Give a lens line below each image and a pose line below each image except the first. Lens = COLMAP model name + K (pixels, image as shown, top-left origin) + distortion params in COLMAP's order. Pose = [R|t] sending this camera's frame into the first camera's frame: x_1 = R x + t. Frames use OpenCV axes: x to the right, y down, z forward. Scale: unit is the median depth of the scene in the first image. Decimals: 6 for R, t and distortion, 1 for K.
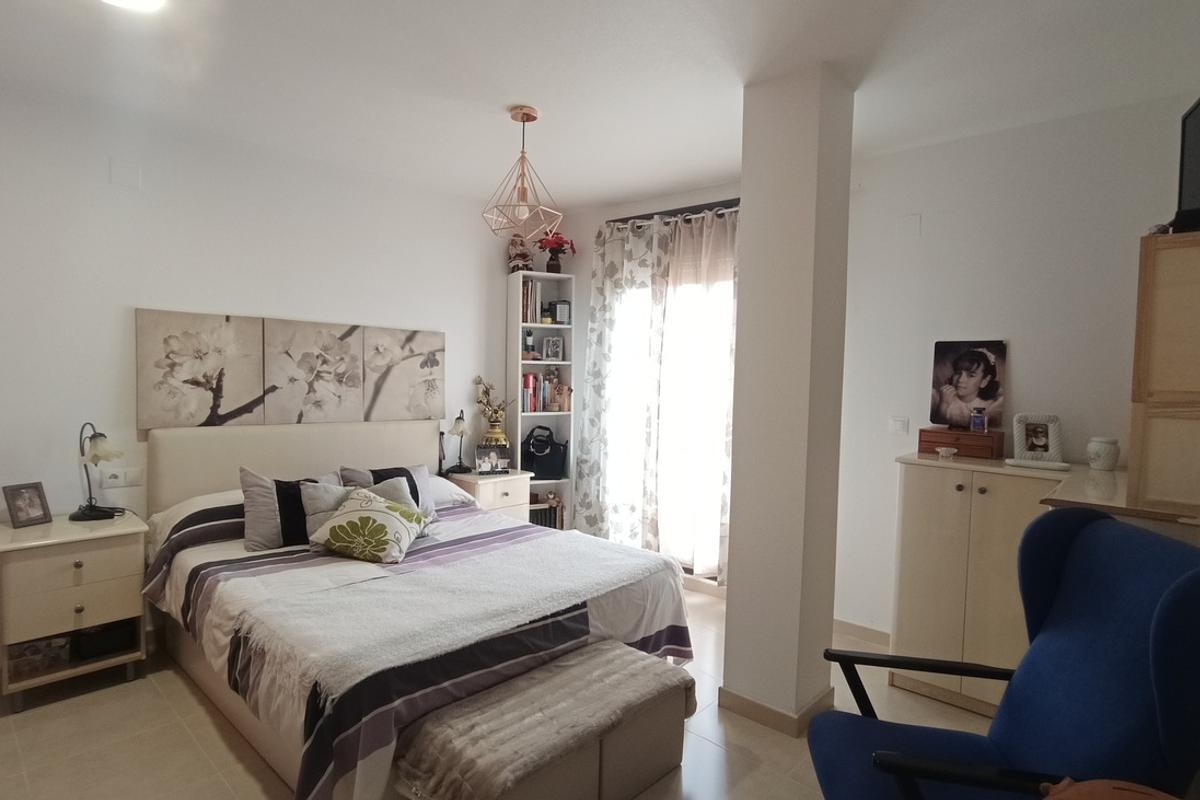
lens RADIAL K [[648.1, 0, 588.6], [0, 648.1, 398.8], [0, 0, 1]] dist [-0.037673, 0.024946]
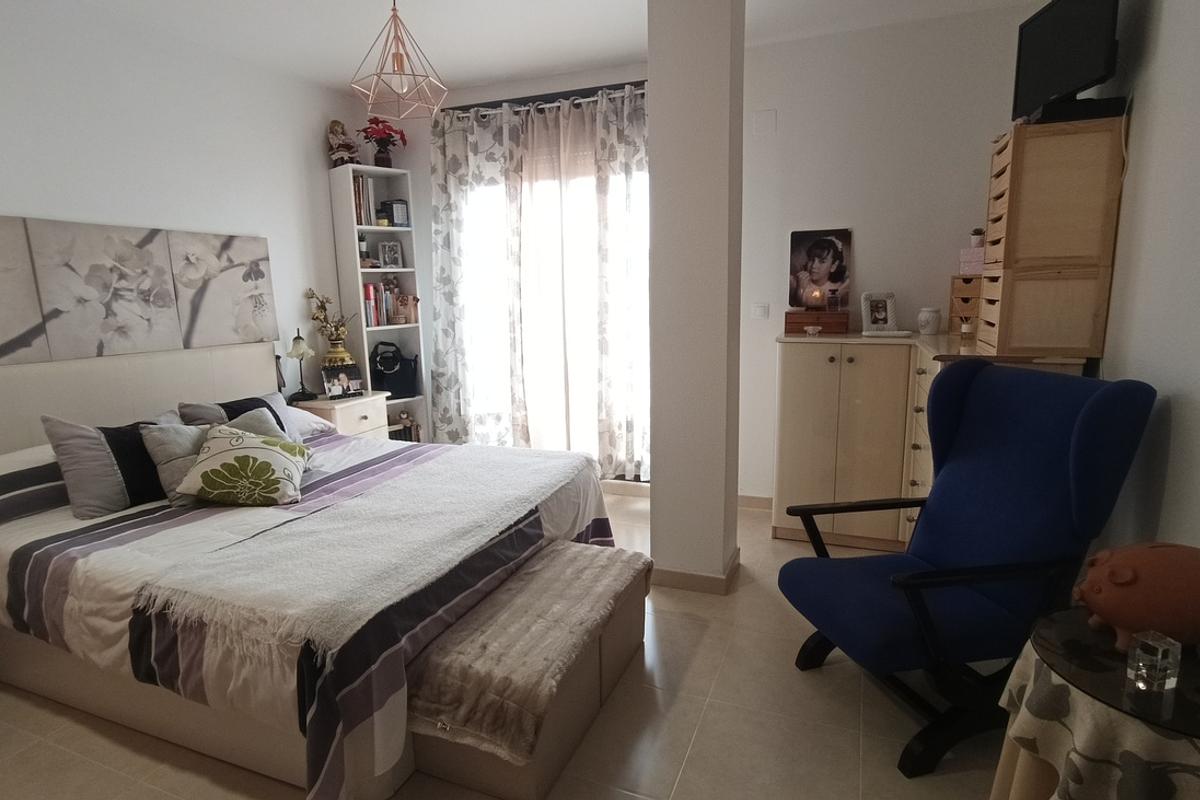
lens RADIAL K [[648.1, 0, 588.6], [0, 648.1, 398.8], [0, 0, 1]] dist [-0.037673, 0.024946]
pose [[0.933557, -0.105037, 0.342694, -0.172424], [0.060069, 0.988424, 0.139318, 0.017056], [-0.353361, -0.109475, 0.929059, 0.061681]]
